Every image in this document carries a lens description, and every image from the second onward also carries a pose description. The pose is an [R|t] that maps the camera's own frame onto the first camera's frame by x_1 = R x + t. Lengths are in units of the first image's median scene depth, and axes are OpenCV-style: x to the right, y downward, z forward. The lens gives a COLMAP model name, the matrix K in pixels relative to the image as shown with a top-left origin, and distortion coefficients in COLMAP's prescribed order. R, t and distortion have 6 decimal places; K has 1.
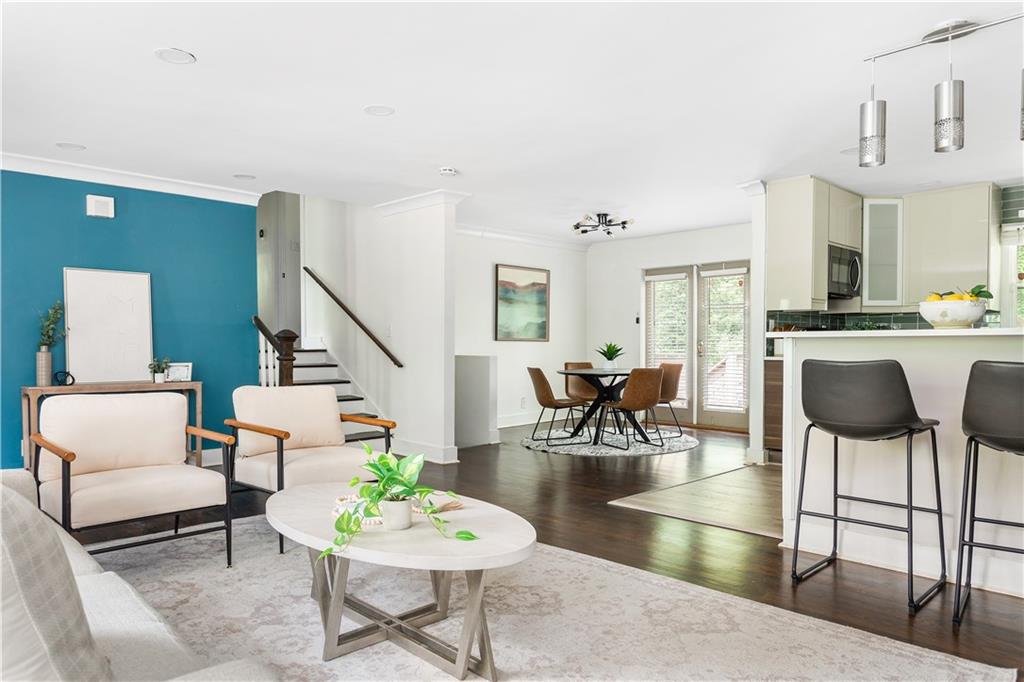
lens RADIAL K [[683.4, 0, 514.0], [0, 683.4, 363.7], [0, 0, 1]] dist [0.001347, 0.000230]
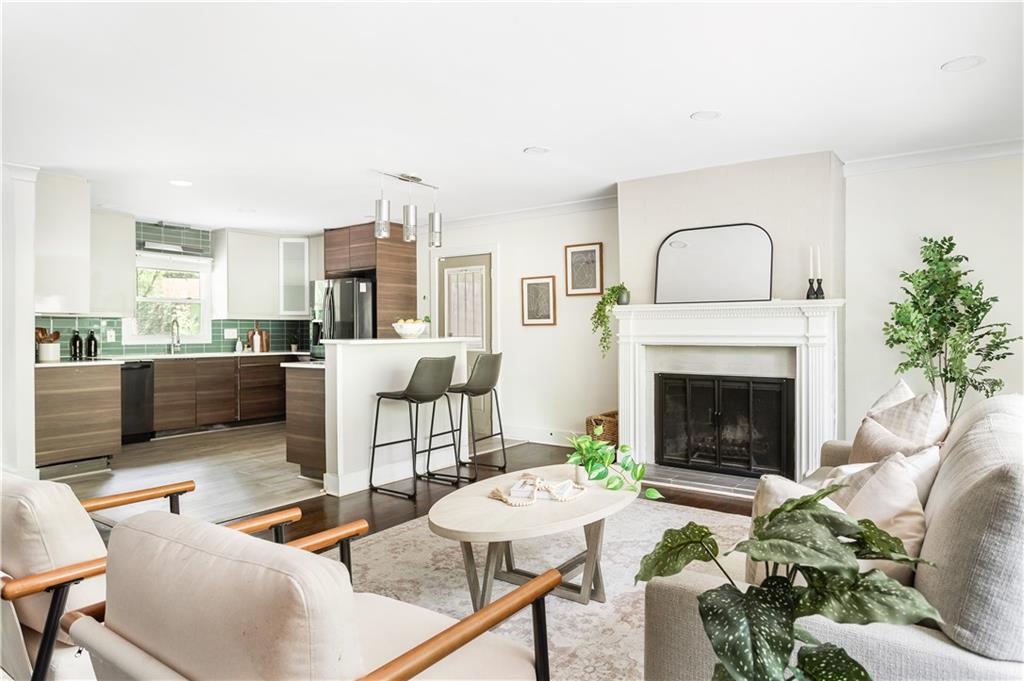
lens RADIAL K [[623.9, 0, 514.0], [0, 623.9, 335.3], [0, 0, 1]] dist [-0.003786, 0.001016]
pose [[-0.180268, -0.001462, 0.983617, -0.418985], [0.034028, 0.999391, 0.007722, -0.025033], [-0.983029, 0.034863, -0.180108, 0.406067]]
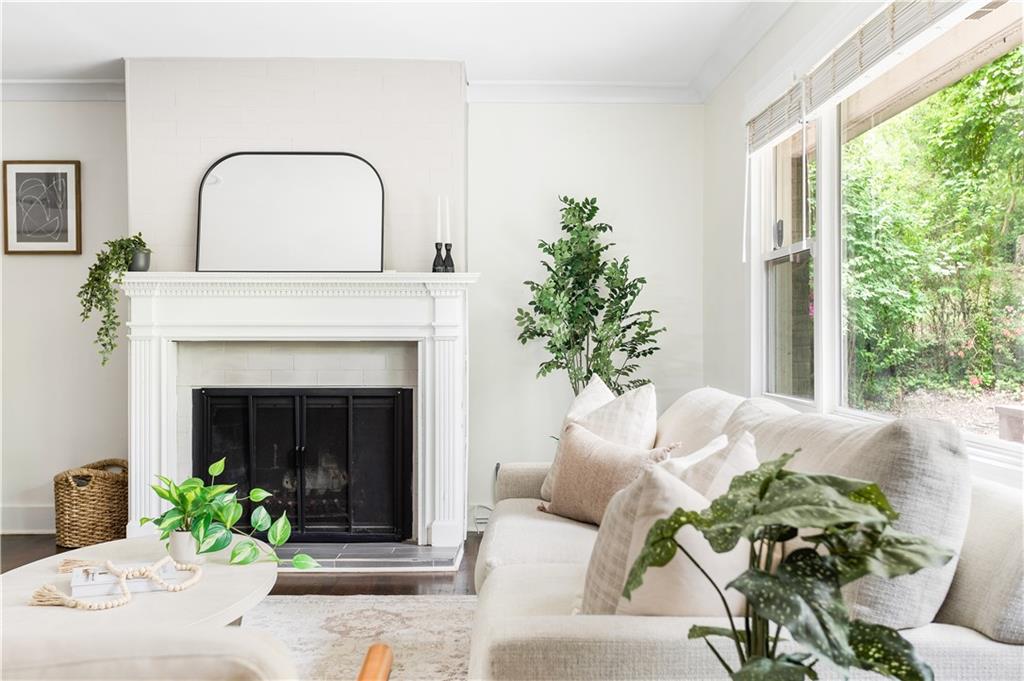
lens RADIAL K [[1048.0, 0, 512.0], [0, 1048.0, 340.5], [0, 0, 1]] dist [0.002159, -0.002479]
pose [[-0.734104, 0.002411, 0.679033, -0.390904], [0.023330, 0.999493, 0.021673, -0.014388], [-0.678636, 0.031753, -0.733788, 0.491977]]
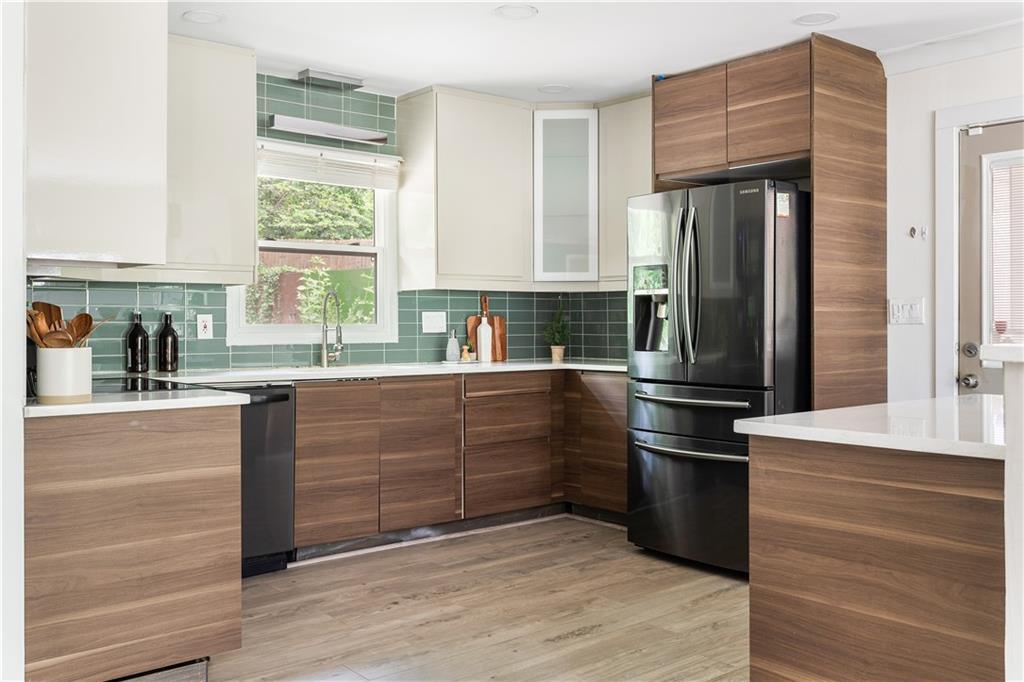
lens RADIAL K [[950.0, 0, 515.6], [0, 950.0, 325.0], [0, 0, 1]] dist [0.018532, 0.006046]
pose [[0.058459, -0.001524, 0.998289, -0.040181], [0.030557, 0.999533, -0.000263, -0.031146], [-0.997822, 0.030520, 0.058478, 0.576314]]
